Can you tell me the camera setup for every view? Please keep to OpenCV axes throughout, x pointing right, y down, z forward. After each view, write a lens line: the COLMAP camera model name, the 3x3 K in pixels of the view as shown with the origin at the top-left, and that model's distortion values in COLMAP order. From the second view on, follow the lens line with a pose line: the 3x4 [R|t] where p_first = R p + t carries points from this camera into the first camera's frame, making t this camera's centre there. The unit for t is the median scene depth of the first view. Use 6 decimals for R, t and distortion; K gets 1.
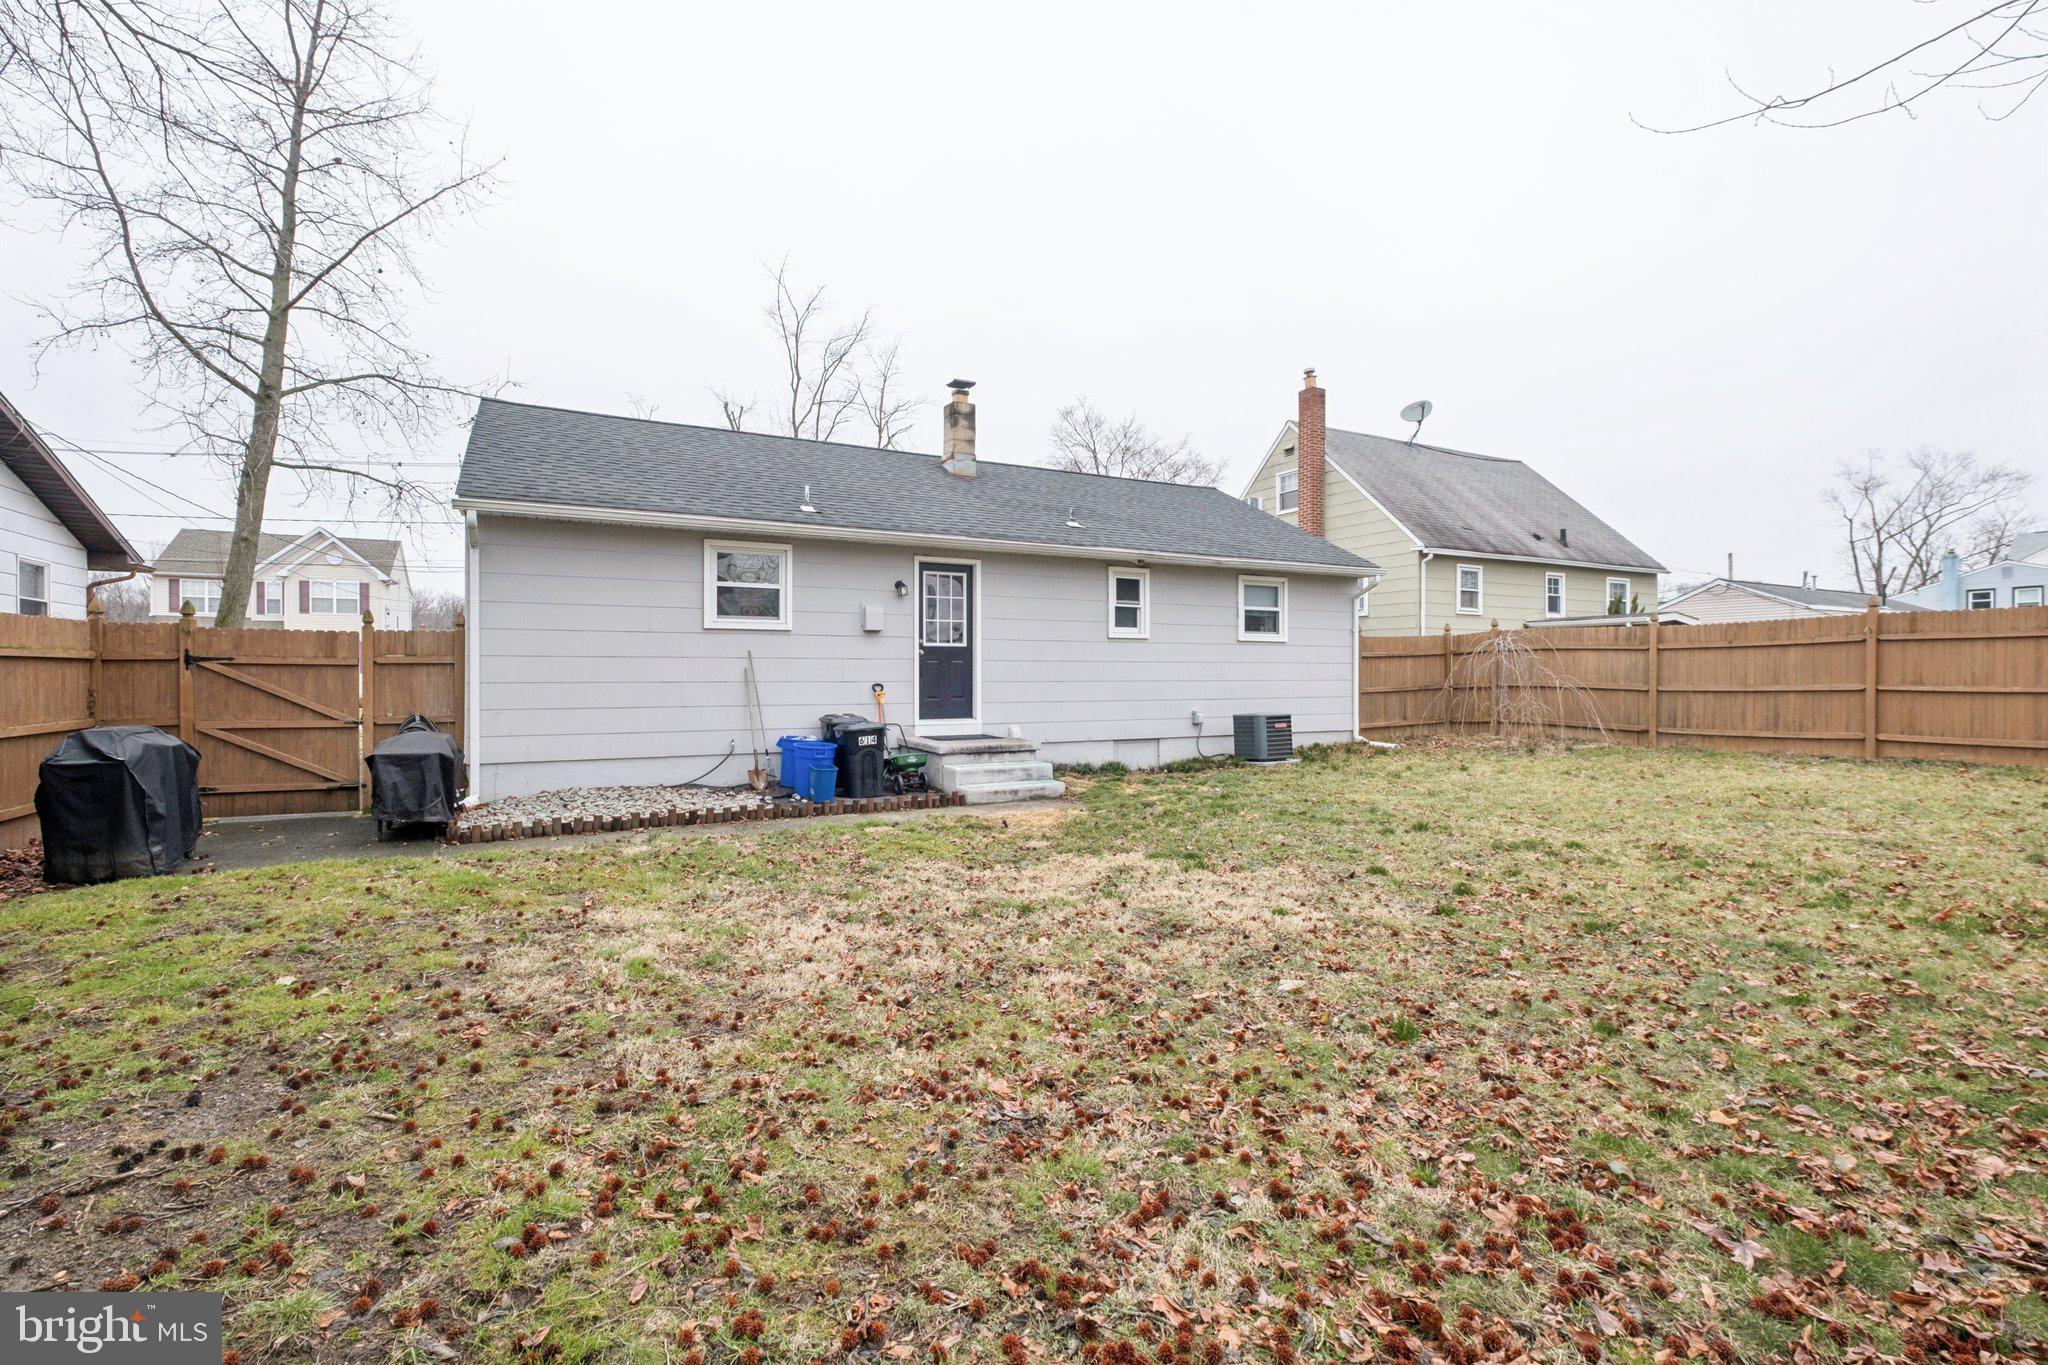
lens RADIAL K [[902.5, 0, 1018.7], [0, 902.5, 678.0], [0, 0, 1]] dist [-0.004338, 0.000679]
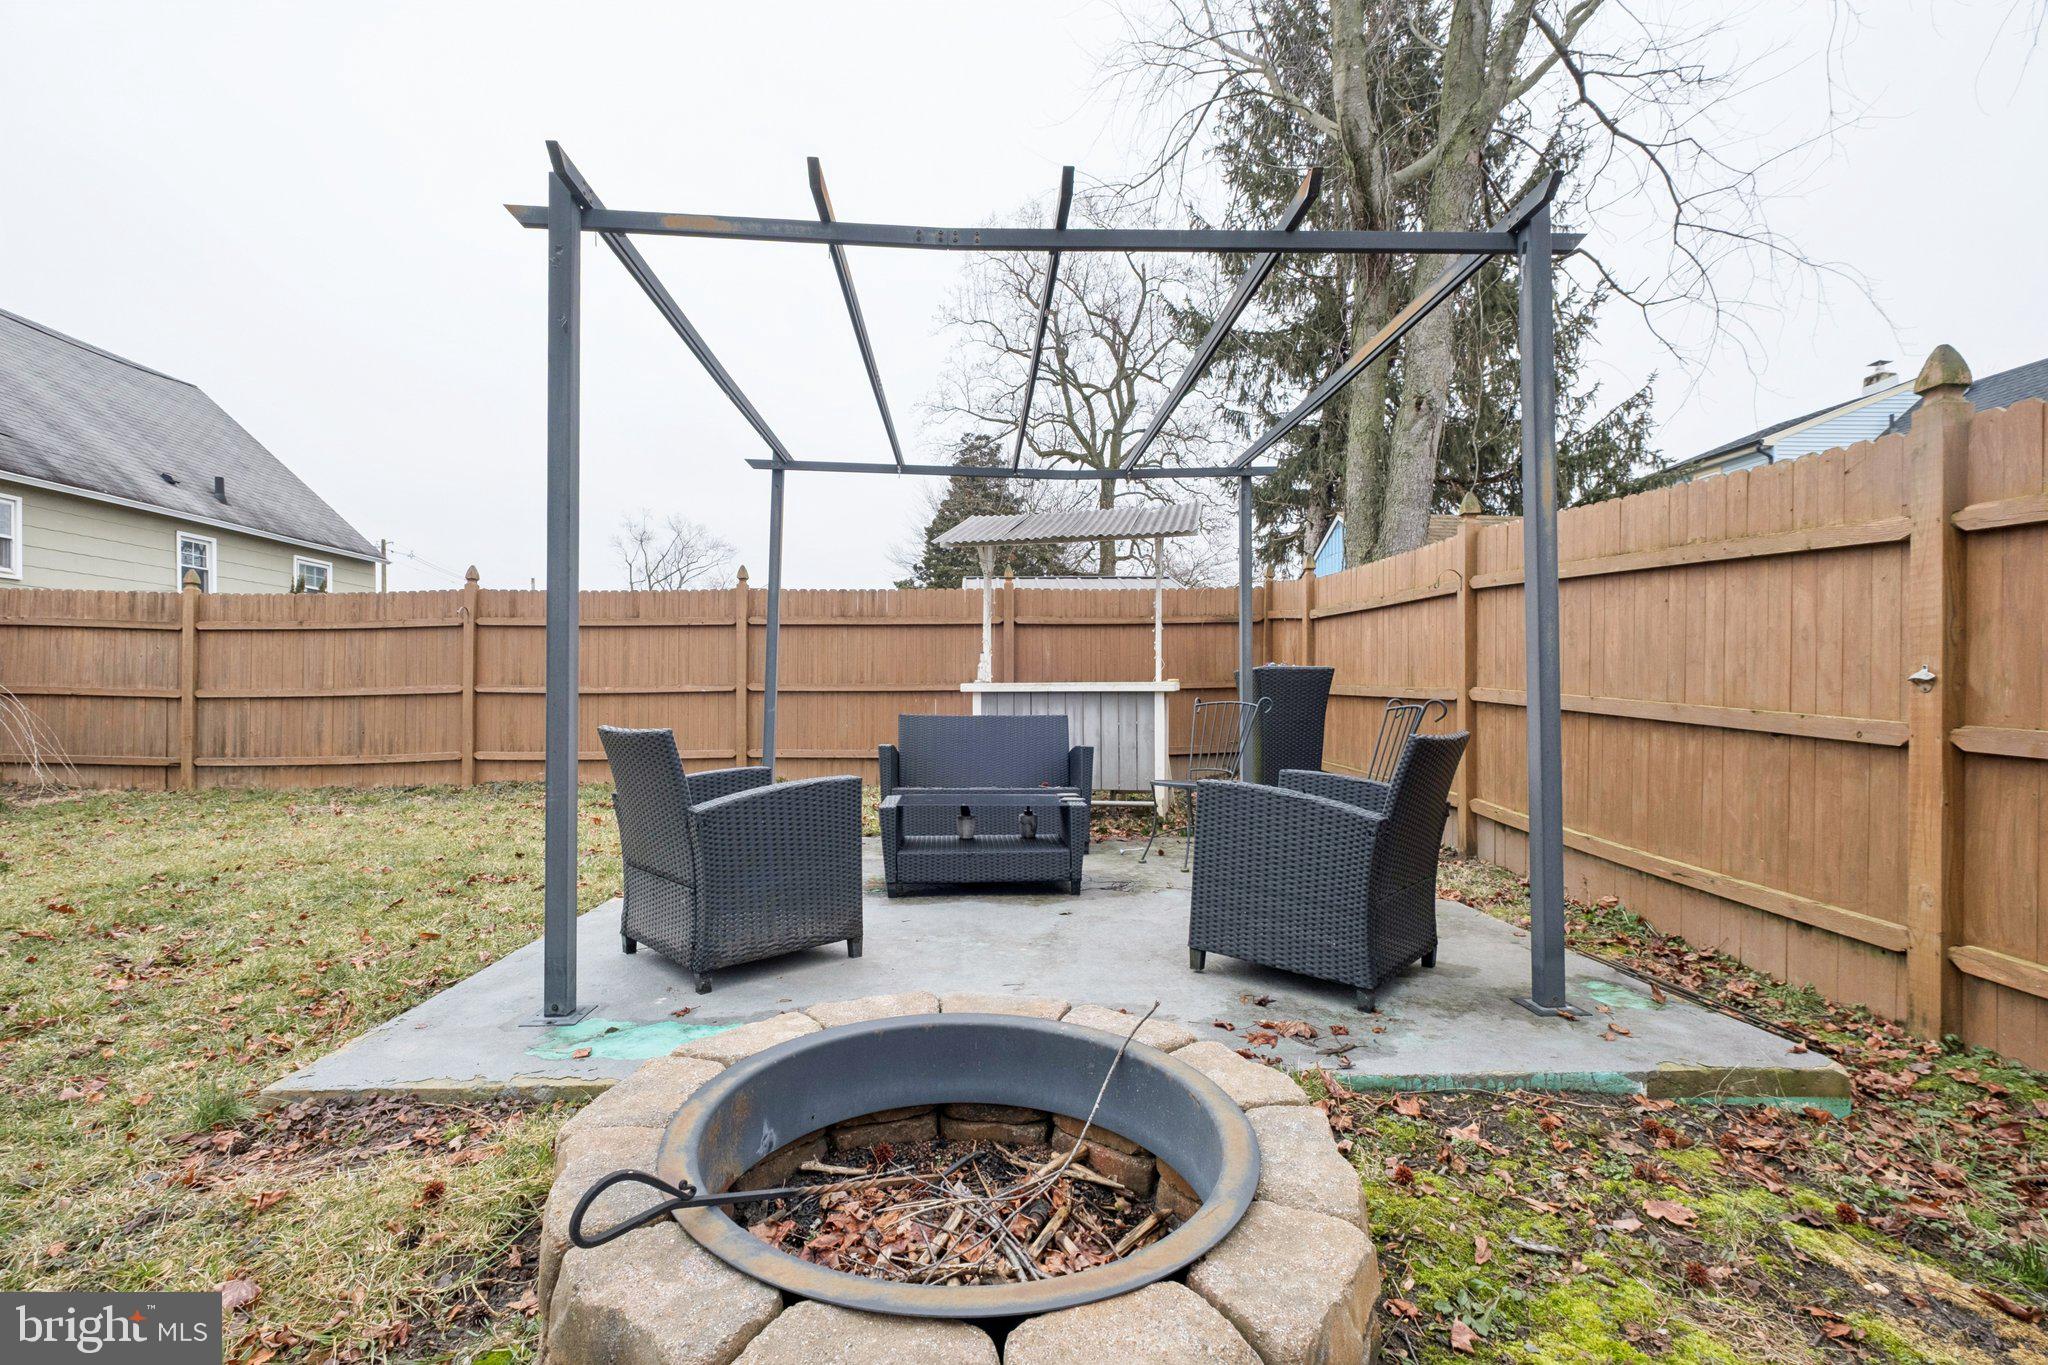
lens RADIAL K [[902.5, 0, 992.7], [0, 902.5, 689.4], [0, 0, 1]] dist [-0.004338, 0.000679]
pose [[0.441721, 0.003913, 0.897144, 0.392674], [0.005085, 0.999964, -0.006865, 0.014828], [-0.897138, 0.007594, 0.441685, 0.239081]]
